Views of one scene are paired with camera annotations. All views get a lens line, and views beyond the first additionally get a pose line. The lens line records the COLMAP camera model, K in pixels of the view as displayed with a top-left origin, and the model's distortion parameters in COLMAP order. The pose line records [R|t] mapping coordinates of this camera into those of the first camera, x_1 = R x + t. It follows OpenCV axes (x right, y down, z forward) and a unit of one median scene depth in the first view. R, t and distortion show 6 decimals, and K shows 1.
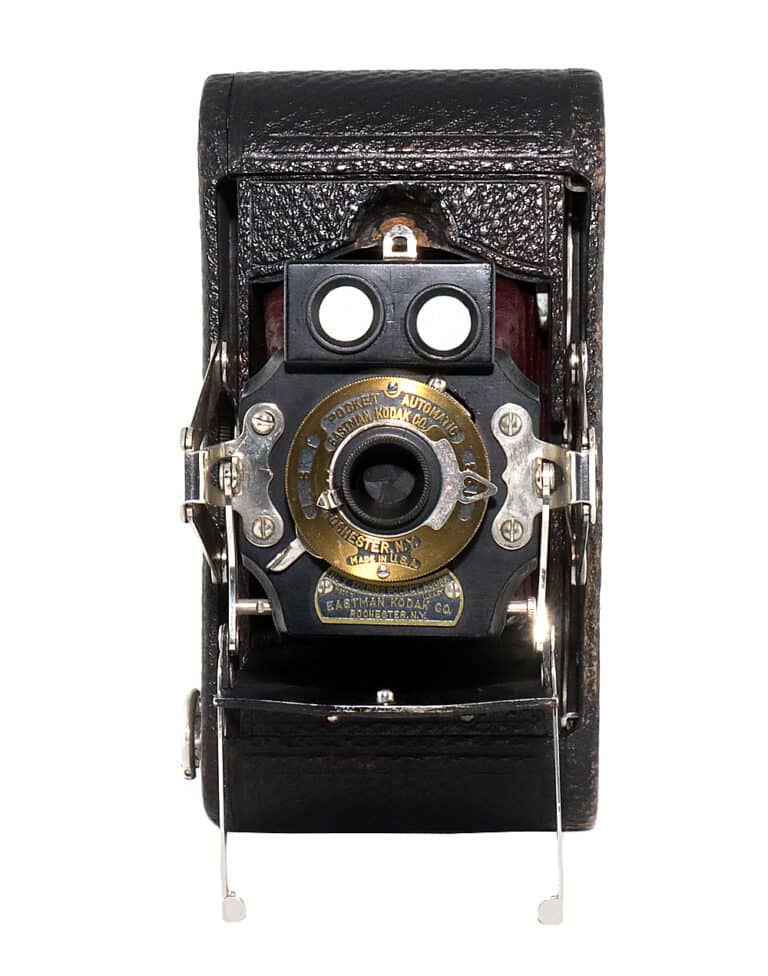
lens RADIAL K [[2233.9, 0, 382.1], [0, 2233.9, 491.3], [0, 0, 1]] dist [-0.080418, 0.000000]
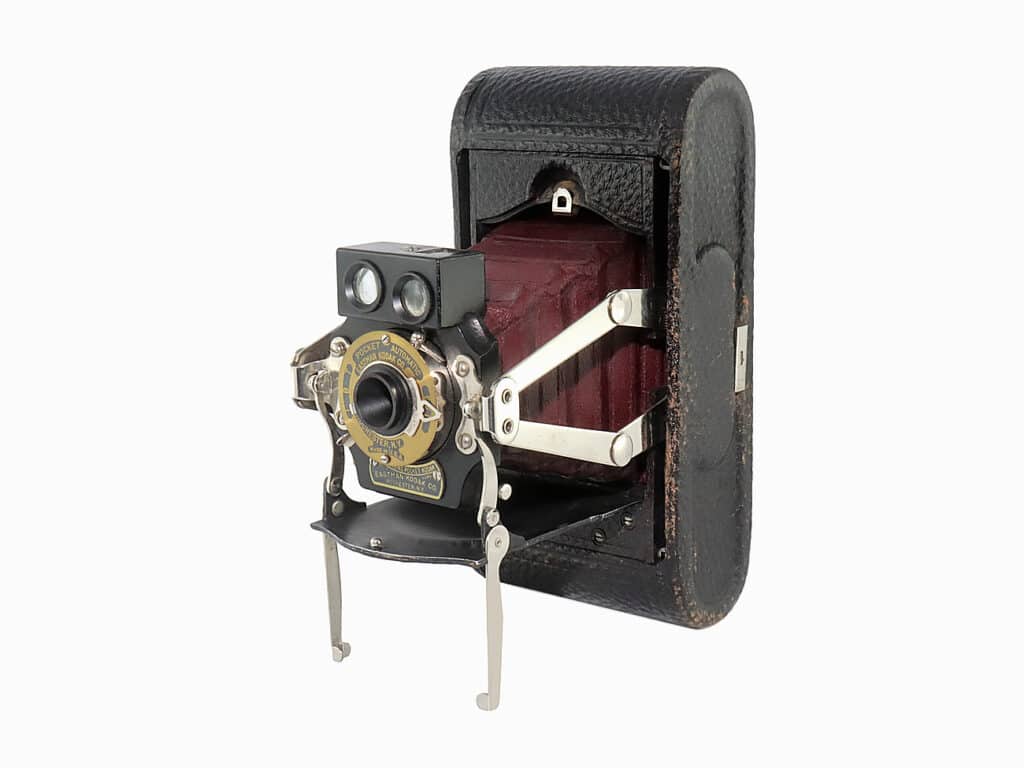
lens RADIAL K [[1620.1, 0, 513.3], [0, 1620.1, 380.5], [0, 0, 1]] dist [0.046078, 0.000000]
pose [[0.809390, 0.108690, -0.577126, 0.680202], [-0.022381, 0.987719, 0.154629, -0.183365], [0.586845, -0.112239, 0.801882, 0.184292]]
